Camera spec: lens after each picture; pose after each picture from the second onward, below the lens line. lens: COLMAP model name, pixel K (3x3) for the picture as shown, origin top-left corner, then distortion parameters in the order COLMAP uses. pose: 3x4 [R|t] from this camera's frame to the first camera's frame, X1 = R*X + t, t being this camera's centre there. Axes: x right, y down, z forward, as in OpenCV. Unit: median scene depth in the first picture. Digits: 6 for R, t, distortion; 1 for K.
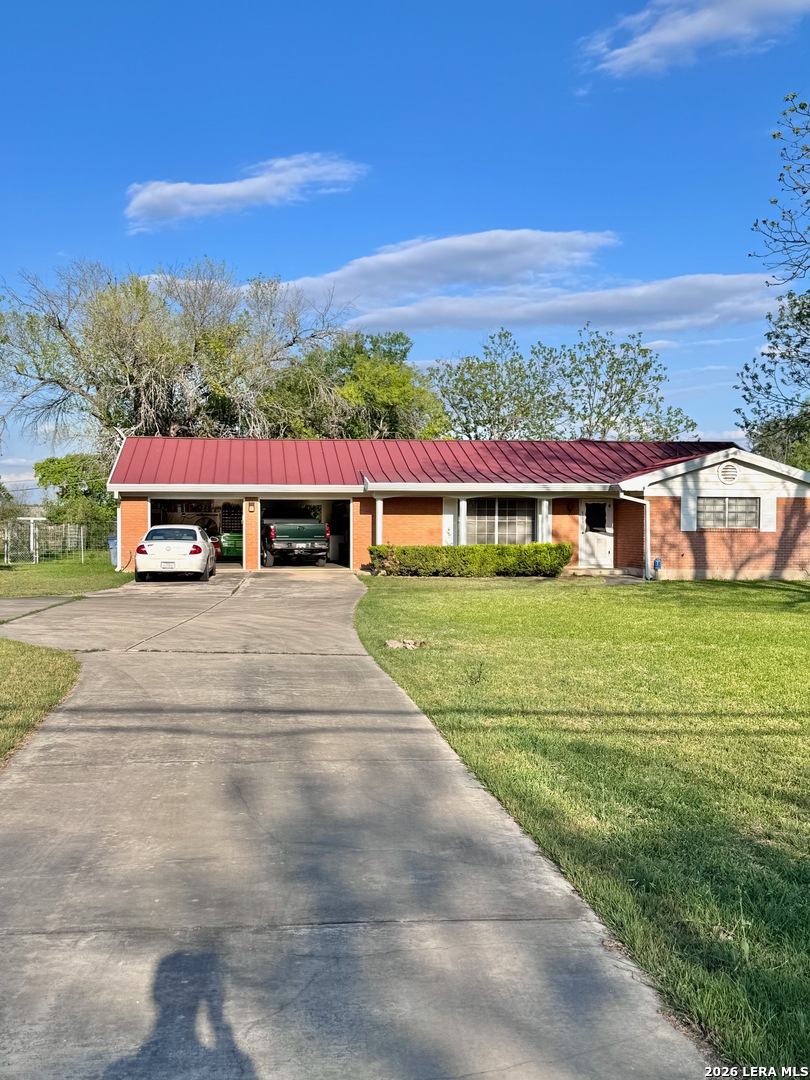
lens RADIAL K [[1220.1, 0, 405.0], [0, 1220.1, 540.0], [0, 0, 1]] dist [0.218978, -0.493023]
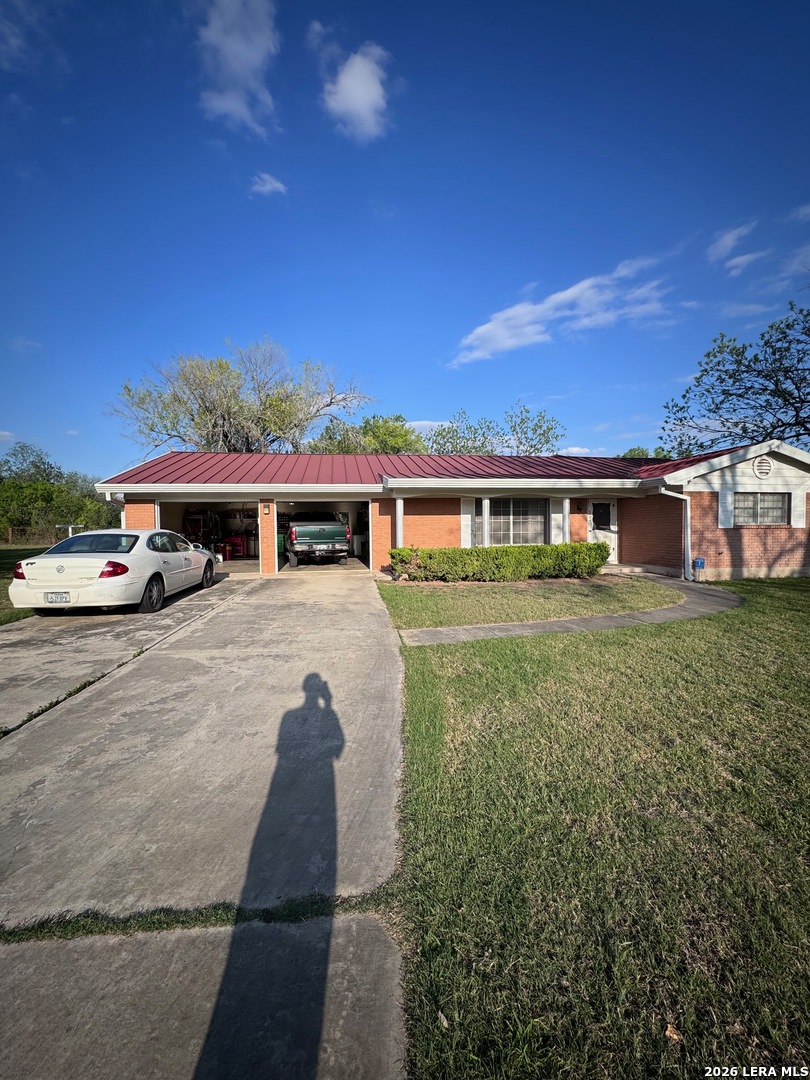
lens RADIAL K [[428.1, 0, 408.6], [0, 428.1, 538.1], [0, 0, 1]] dist [-0.000382, 0.000125]
pose [[0.999240, -0.014865, 0.036021, -0.026330], [0.014406, 0.999812, 0.012967, -0.006984], [-0.036207, -0.012439, 0.999267, 0.666096]]
